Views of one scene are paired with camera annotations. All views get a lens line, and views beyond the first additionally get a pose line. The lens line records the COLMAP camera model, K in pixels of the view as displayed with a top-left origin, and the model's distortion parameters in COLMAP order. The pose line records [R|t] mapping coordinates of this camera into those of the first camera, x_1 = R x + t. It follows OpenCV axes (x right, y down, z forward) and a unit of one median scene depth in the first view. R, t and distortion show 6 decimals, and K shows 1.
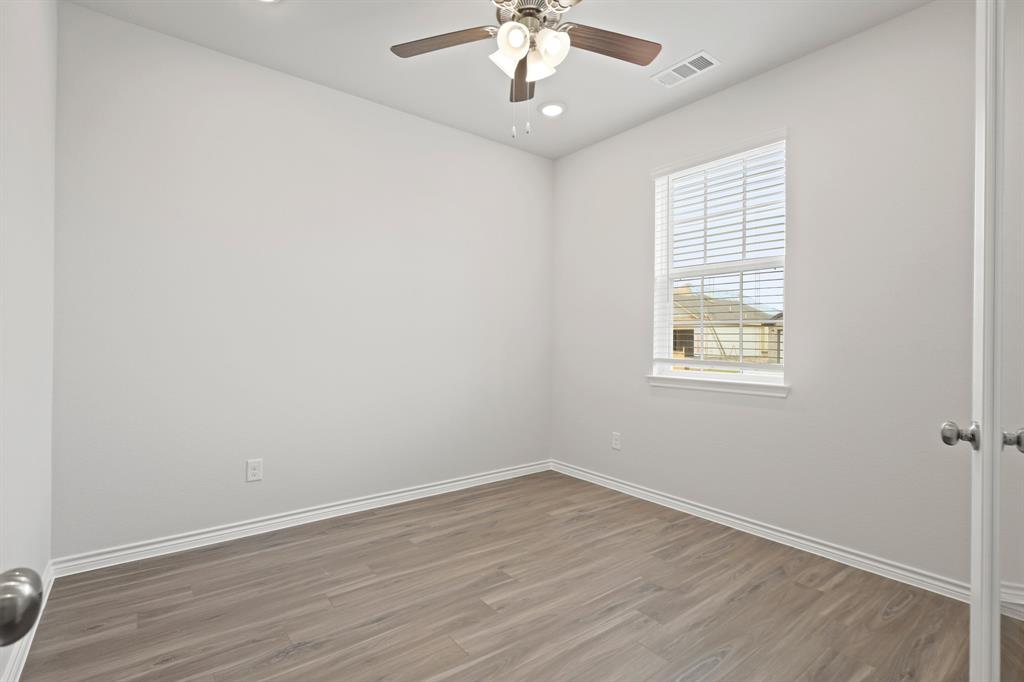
lens RADIAL K [[473.1, 0, 511.6], [0, 473.1, 342.3], [0, 0, 1]] dist [-0.001087, 0.000266]
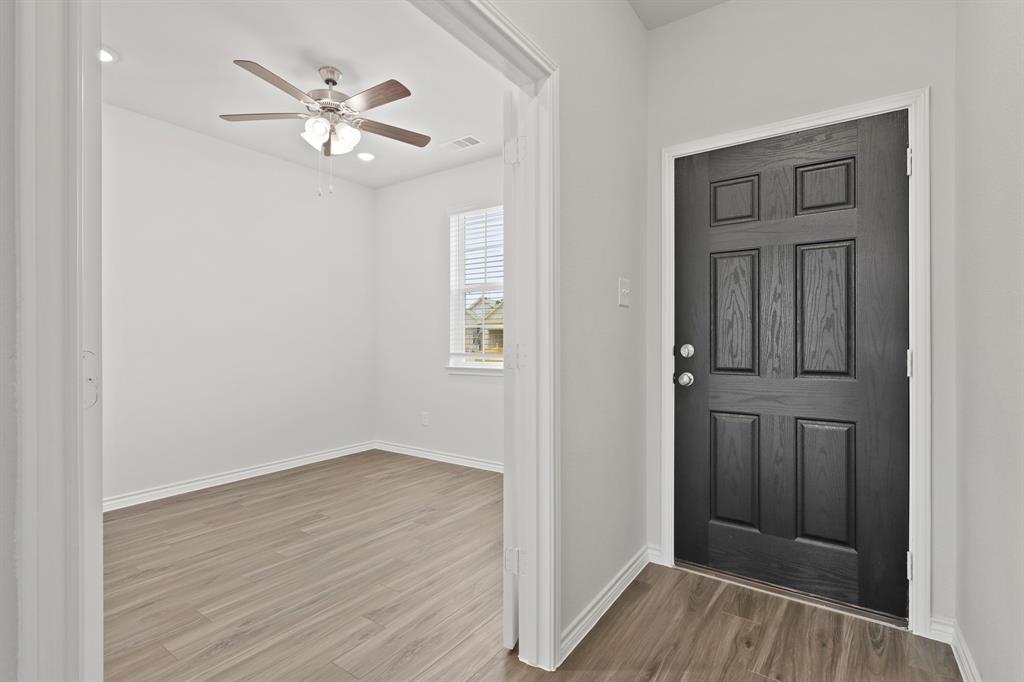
lens RADIAL K [[473.1, 0, 512.6], [0, 473.1, 342.2], [0, 0, 1]] dist [-0.001087, 0.000266]
pose [[0.953700, -0.011078, 0.300556, 0.089349], [0.010162, 0.999938, 0.004609, -0.000931], [-0.300589, -0.001341, 0.953753, -0.369185]]
